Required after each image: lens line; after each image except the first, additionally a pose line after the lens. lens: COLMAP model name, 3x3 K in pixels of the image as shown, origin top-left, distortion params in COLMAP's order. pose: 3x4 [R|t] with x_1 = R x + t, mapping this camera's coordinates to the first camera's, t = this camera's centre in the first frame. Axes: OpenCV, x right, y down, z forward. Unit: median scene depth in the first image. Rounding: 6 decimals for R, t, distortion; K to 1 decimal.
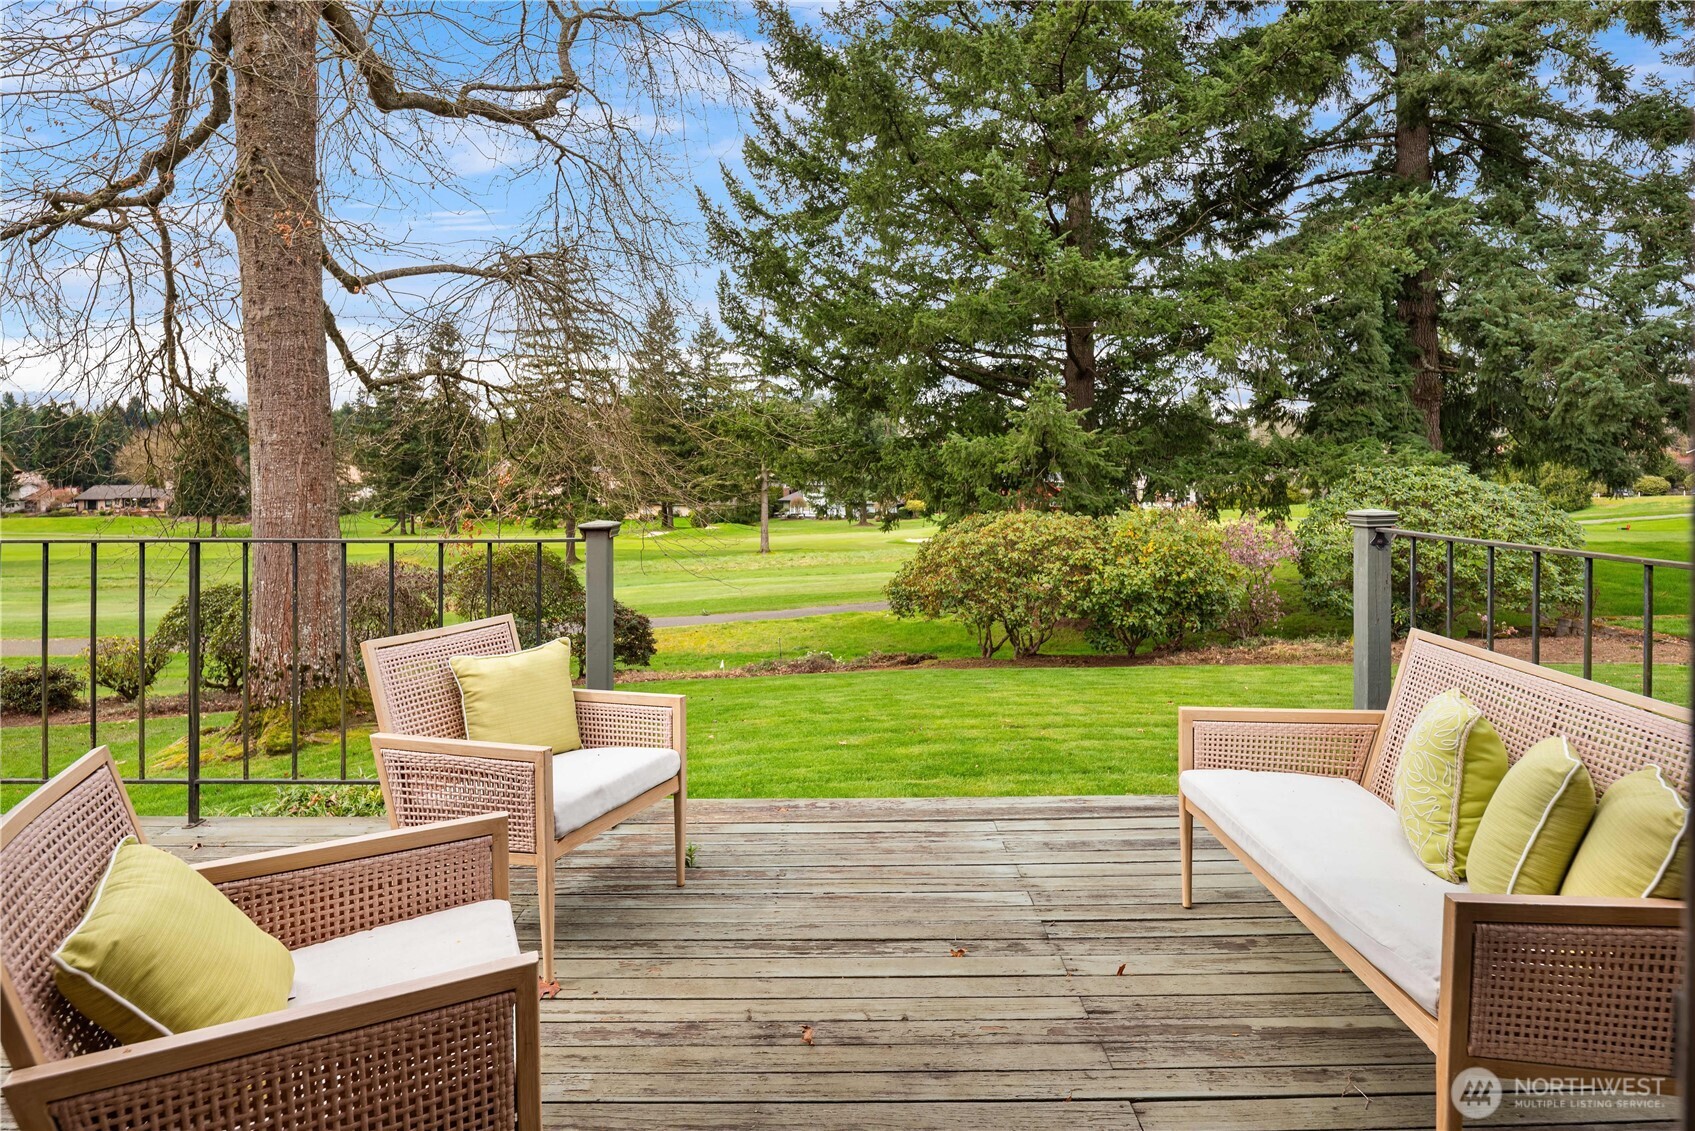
lens RADIAL K [[911.1, 0, 847.5], [0, 911.1, 565.5], [0, 0, 1]] dist [-0.004803, 0.000527]
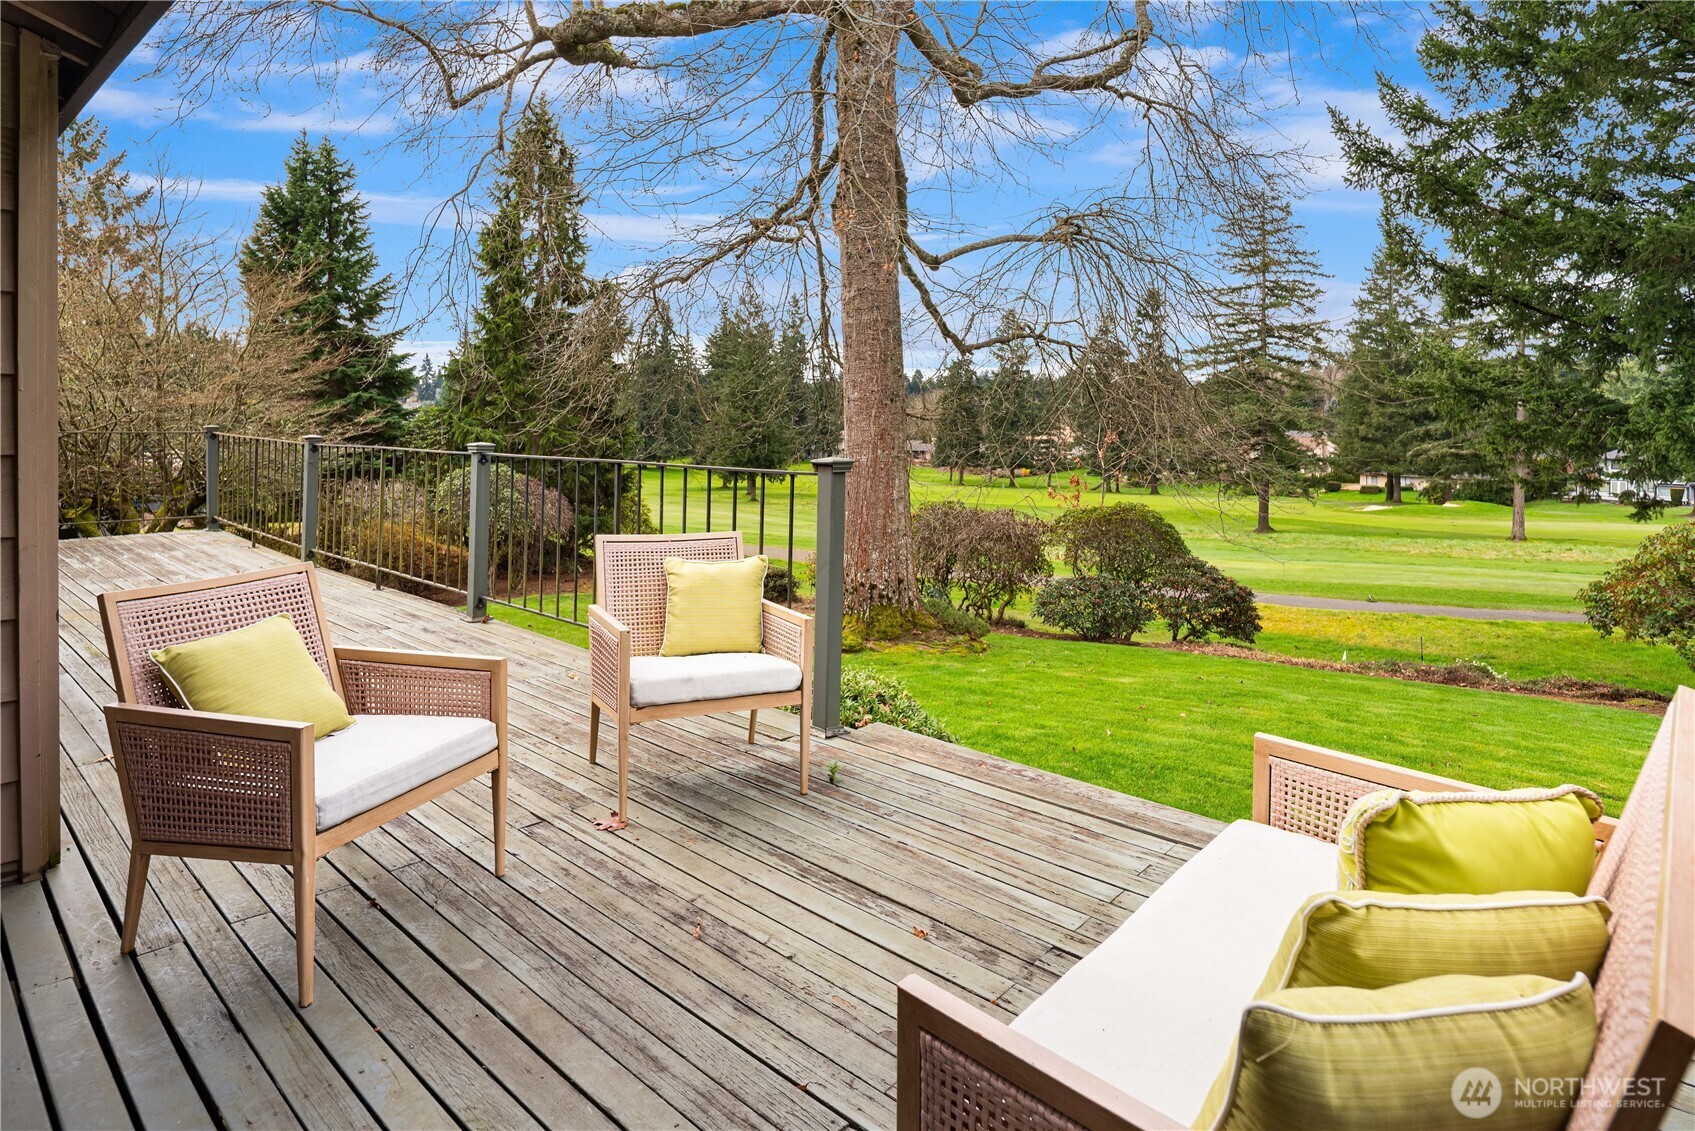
lens RADIAL K [[914.2, 0, 842.3], [0, 914.2, 526.6], [0, 0, 1]] dist [-0.002898, -0.002137]
pose [[0.734335, 0.083887, -0.673584, 0.154029], [-0.085513, 0.995861, 0.030797, -0.000296], [0.673380, 0.034985, 0.738469, 0.061460]]
